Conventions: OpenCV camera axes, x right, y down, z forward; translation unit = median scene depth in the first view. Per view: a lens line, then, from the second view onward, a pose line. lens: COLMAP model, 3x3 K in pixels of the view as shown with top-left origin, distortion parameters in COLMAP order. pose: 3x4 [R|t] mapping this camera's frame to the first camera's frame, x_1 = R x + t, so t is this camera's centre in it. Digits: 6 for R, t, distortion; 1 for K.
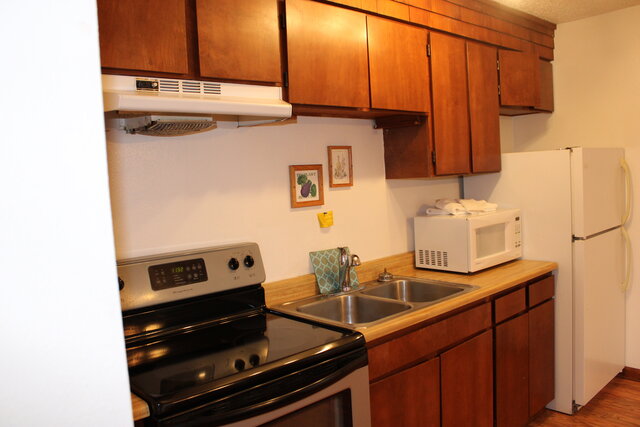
lens RADIAL K [[560.3, 0, 314.3], [0, 560.3, 217.7], [0, 0, 1]] dist [-0.102527, 0.084662]
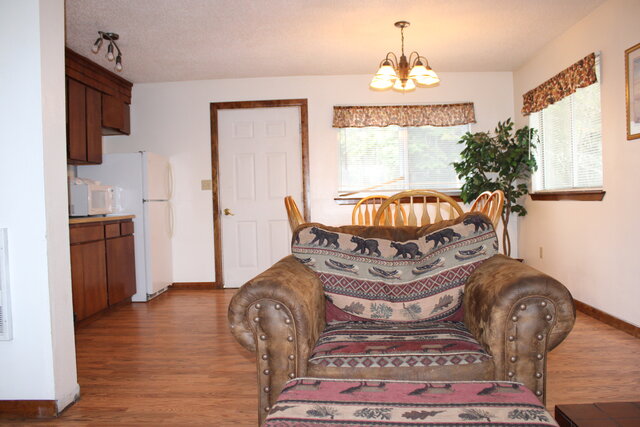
lens RADIAL K [[560.3, 0, 319.1], [0, 560.3, 215.4], [0, 0, 1]] dist [-0.102527, 0.084662]
pose [[0.718101, 0.019769, 0.695658, -0.401375], [0.031285, 0.997669, -0.060646, 0.218377], [-0.695235, 0.065314, 0.715809, -0.743418]]
